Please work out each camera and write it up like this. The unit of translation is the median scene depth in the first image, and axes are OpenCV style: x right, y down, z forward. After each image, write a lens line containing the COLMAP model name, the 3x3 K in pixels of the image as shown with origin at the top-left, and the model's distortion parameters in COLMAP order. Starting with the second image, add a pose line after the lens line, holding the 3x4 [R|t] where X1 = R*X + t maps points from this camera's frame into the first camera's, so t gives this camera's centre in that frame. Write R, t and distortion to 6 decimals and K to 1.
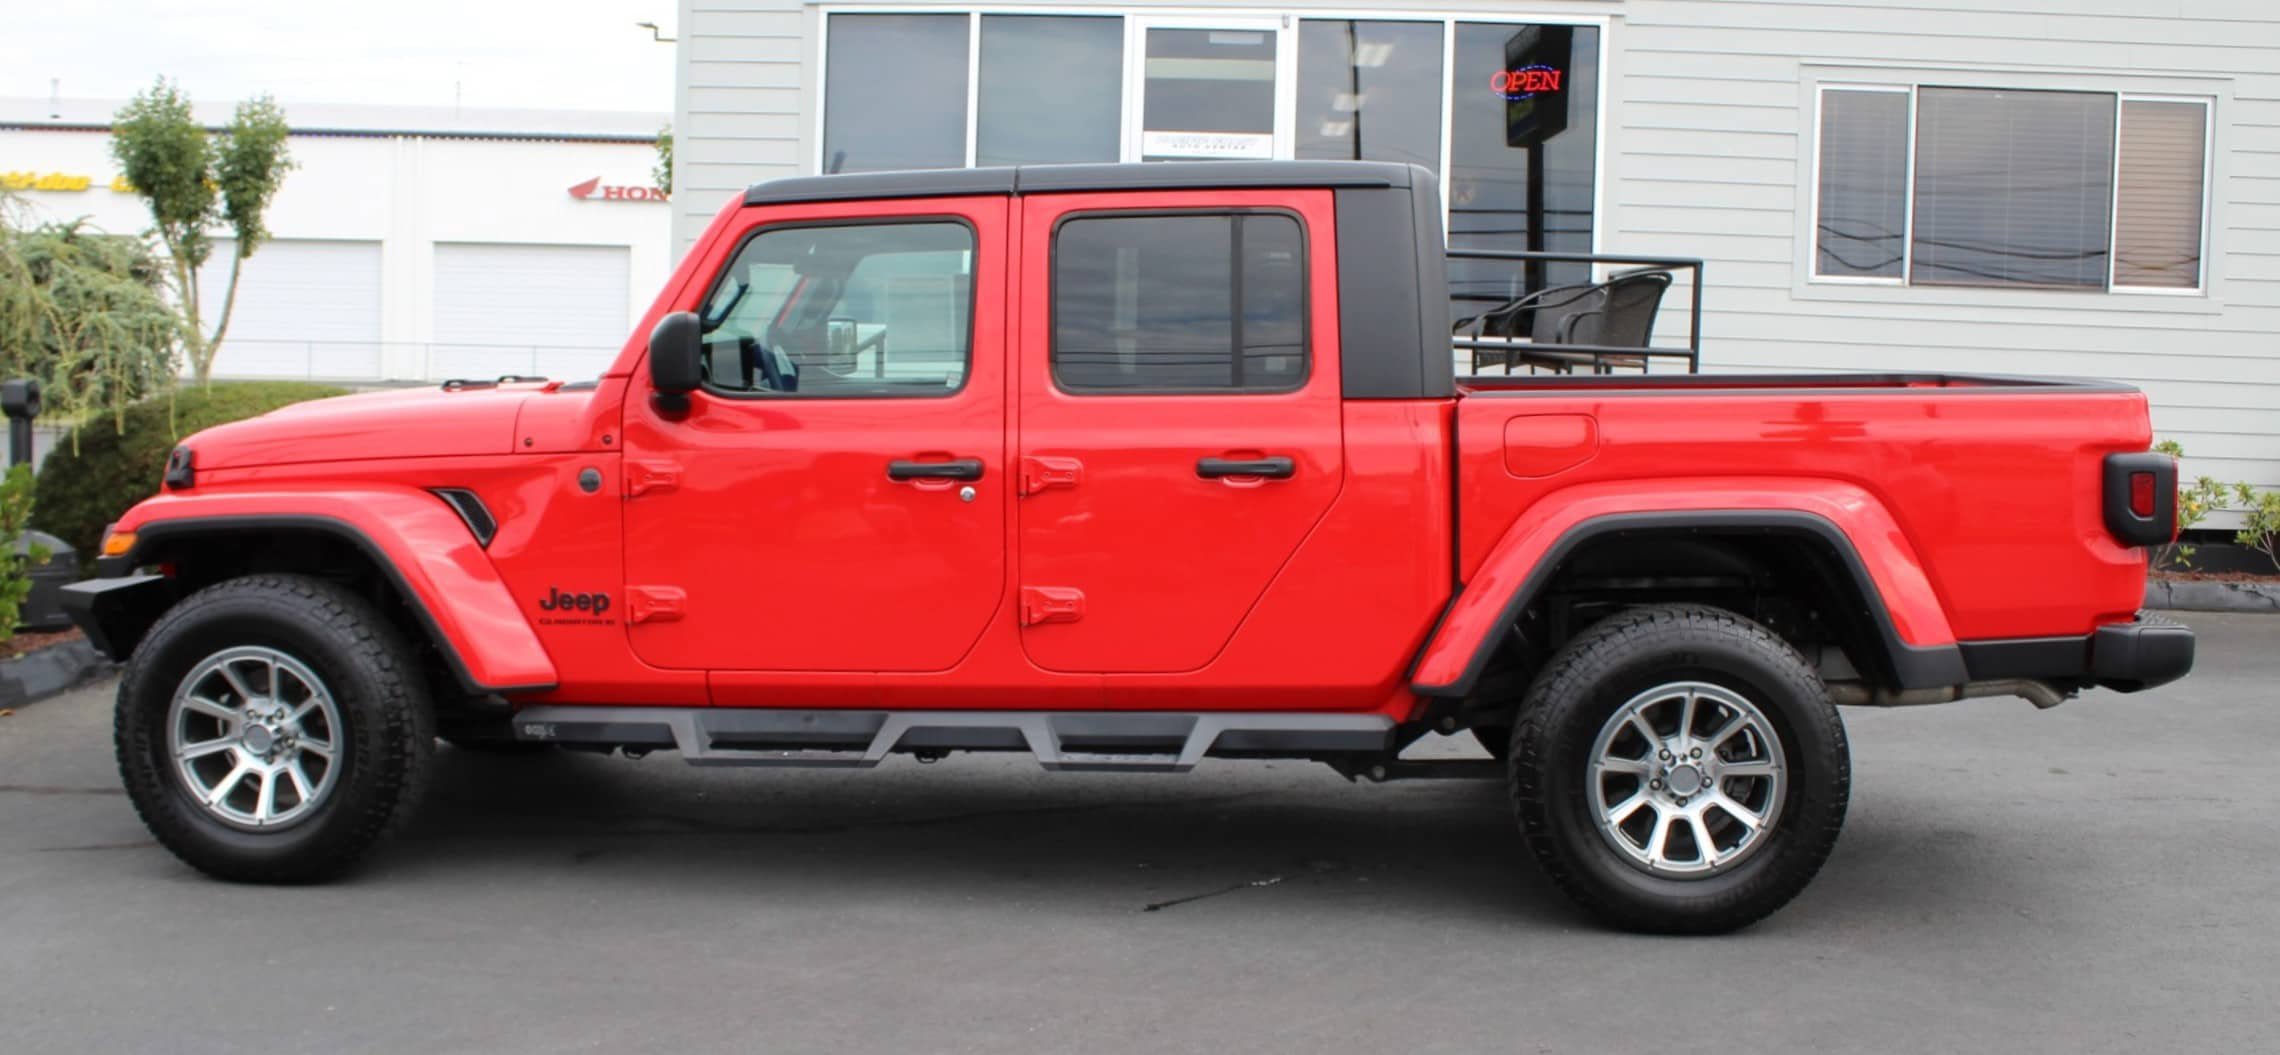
lens RADIAL K [[2185.8, 0, 1140.0], [0, 2185.8, 527.5], [0, 0, 1]] dist [-0.127922, 0.018326]
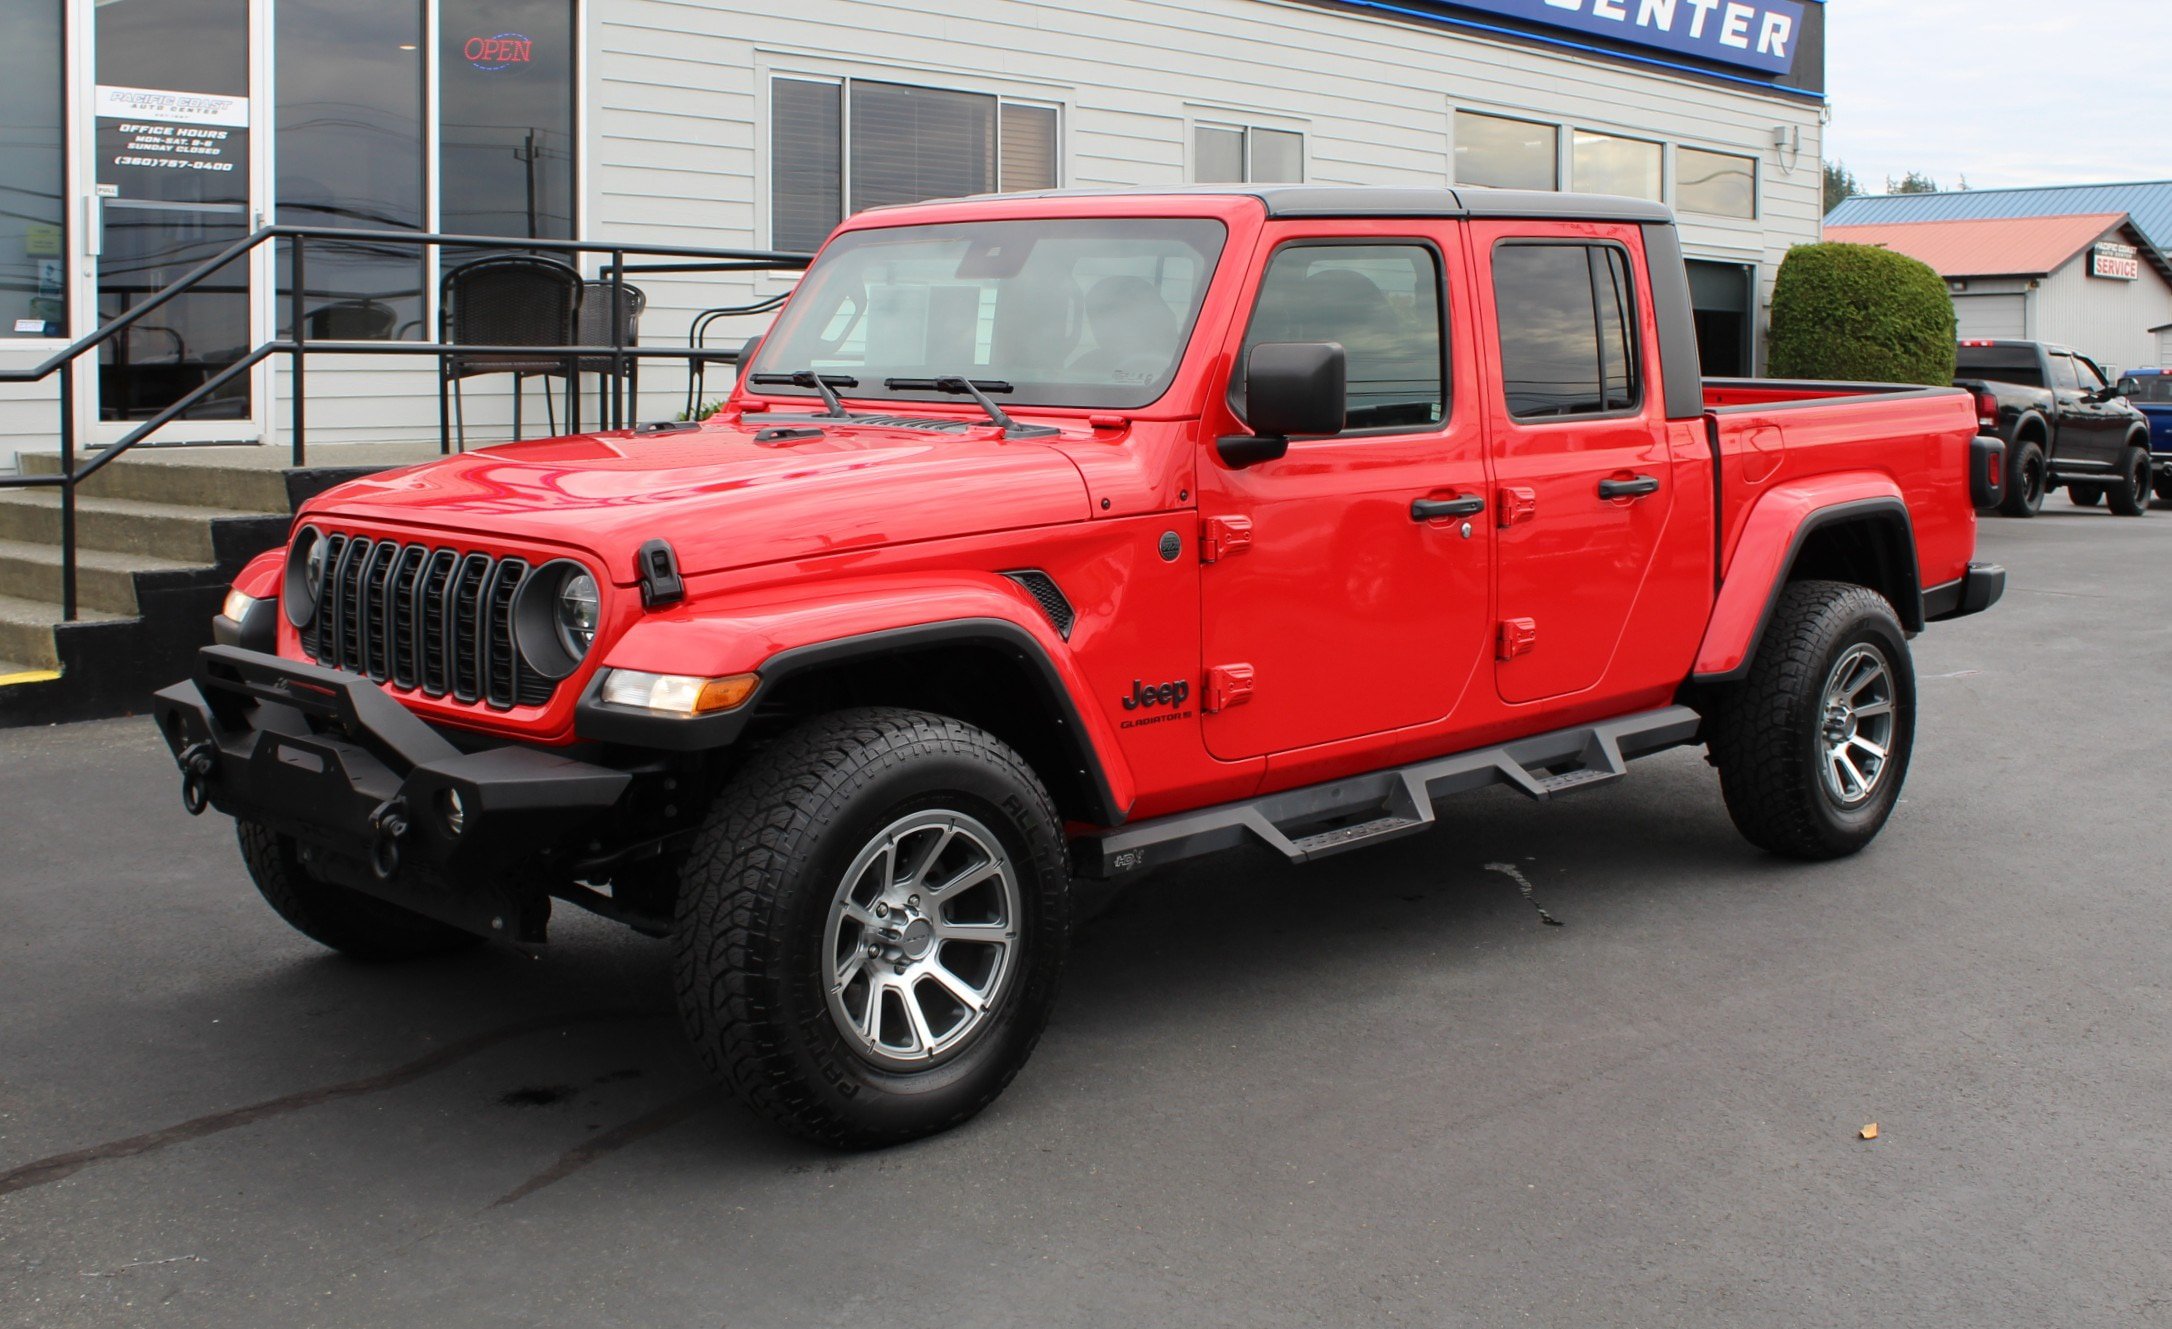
lens RADIAL K [[2438.2, 0, 1086.0], [0, 2438.2, 664.5], [0, 0, 1]] dist [-0.140401, 0.137330]
pose [[0.643607, -0.109973, 0.757414, -0.982036], [0.068068, 0.993926, 0.086473, -0.059208], [-0.762324, -0.004099, 0.647183, 0.428321]]
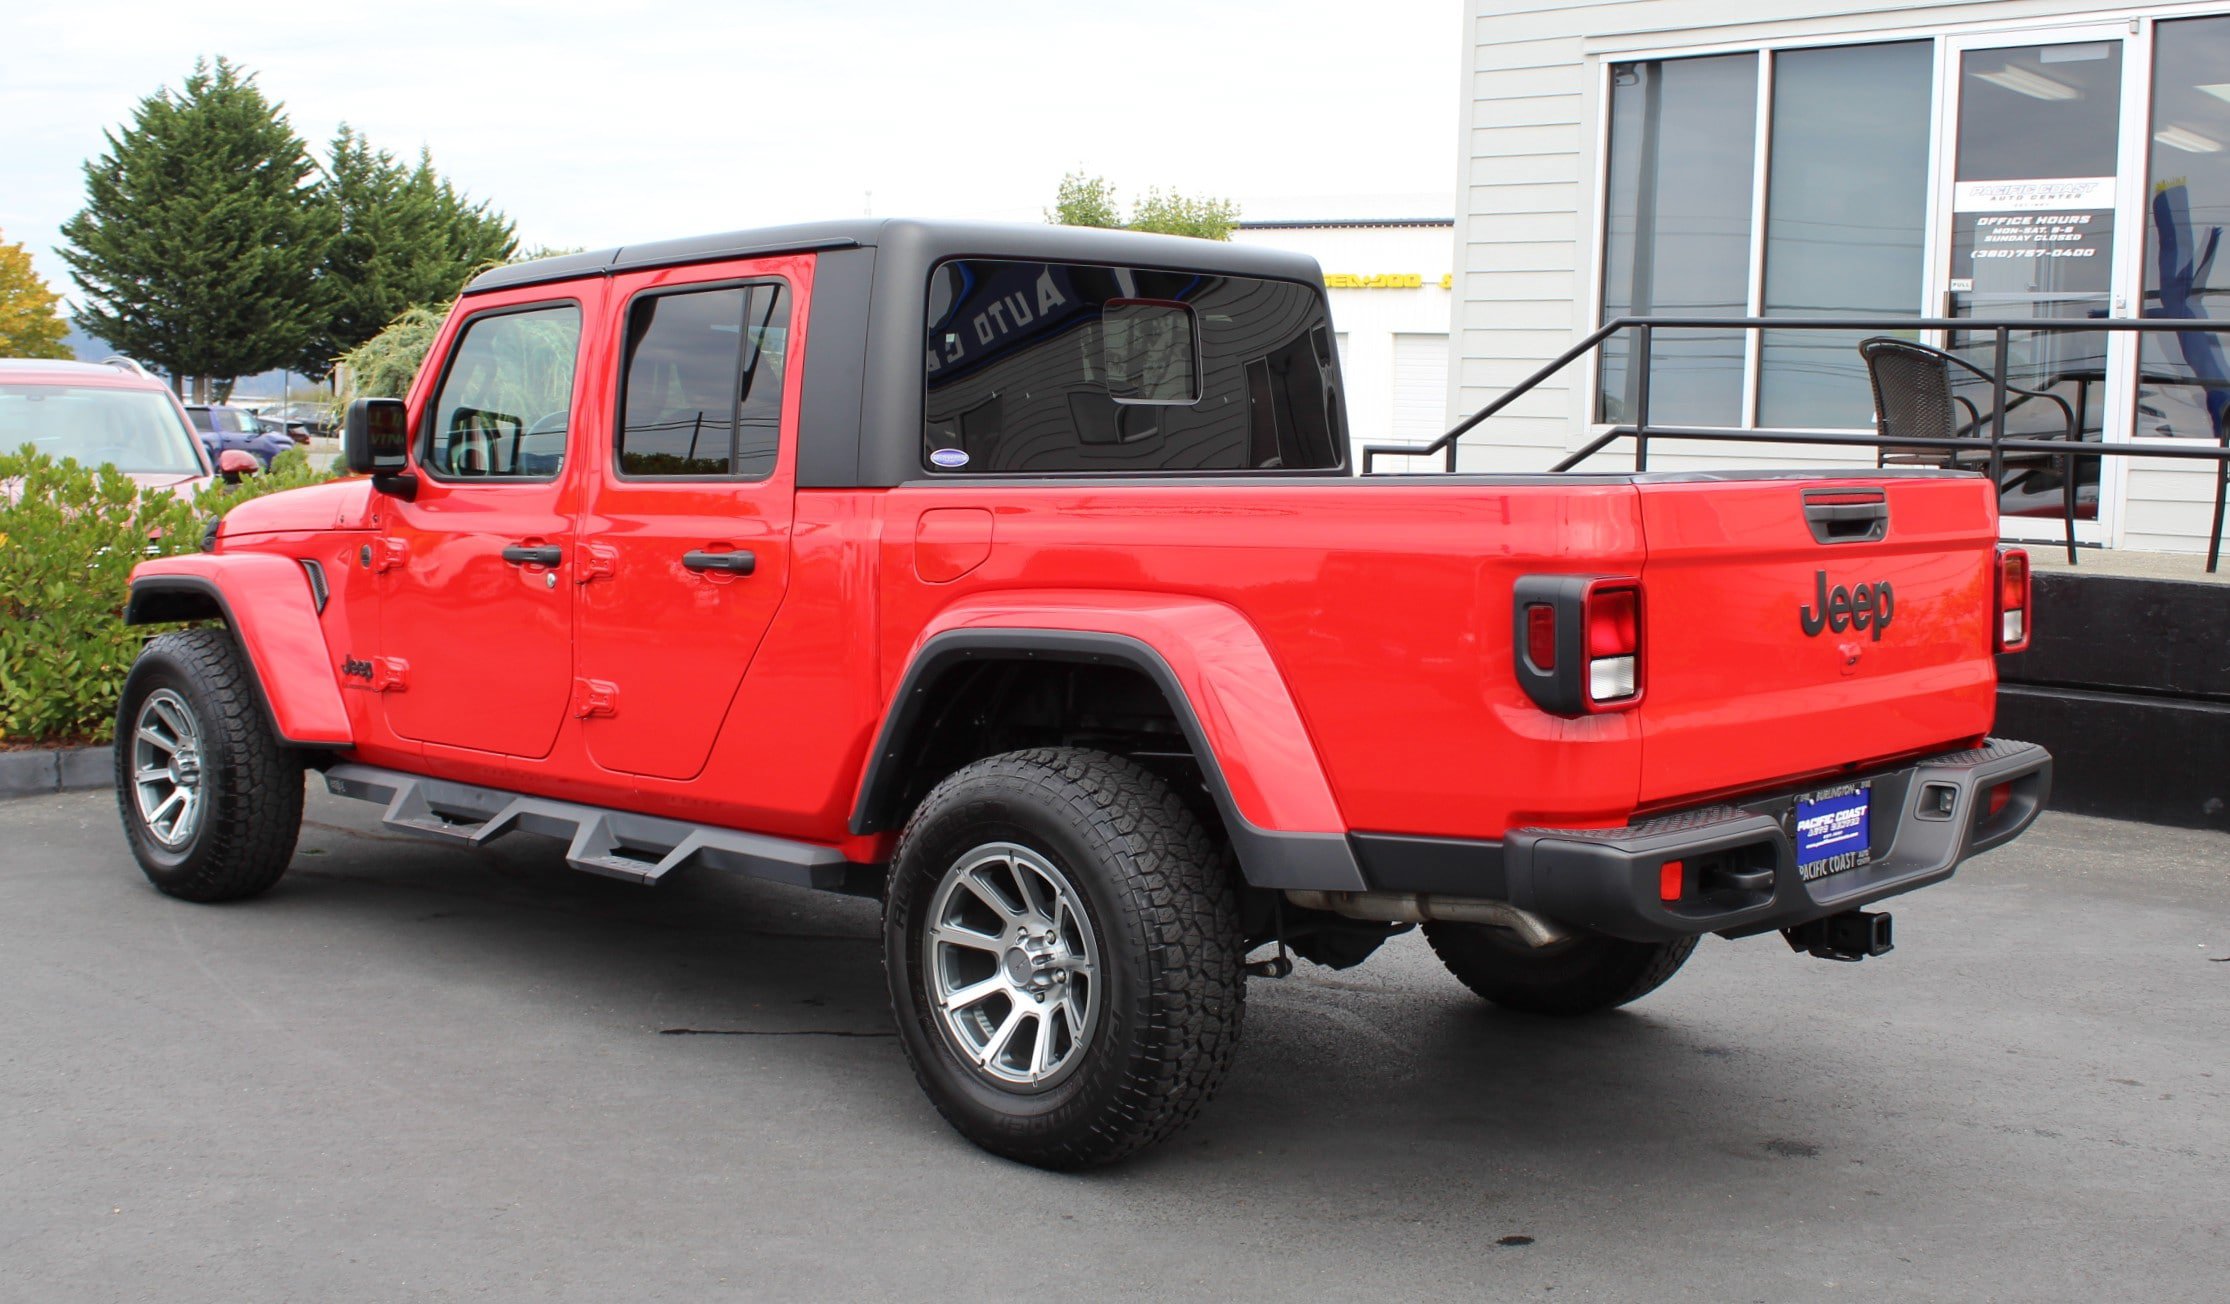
lens RADIAL K [[2474.5, 0, 1115.0], [0, 2474.5, 652.0], [0, 0, 1]] dist [-0.076088, 0.000395]
pose [[0.776507, 0.056323, -0.627587, 0.801607], [-0.060227, 0.998071, 0.015054, -0.014835], [0.627224, 0.026109, 0.778401, 0.289744]]
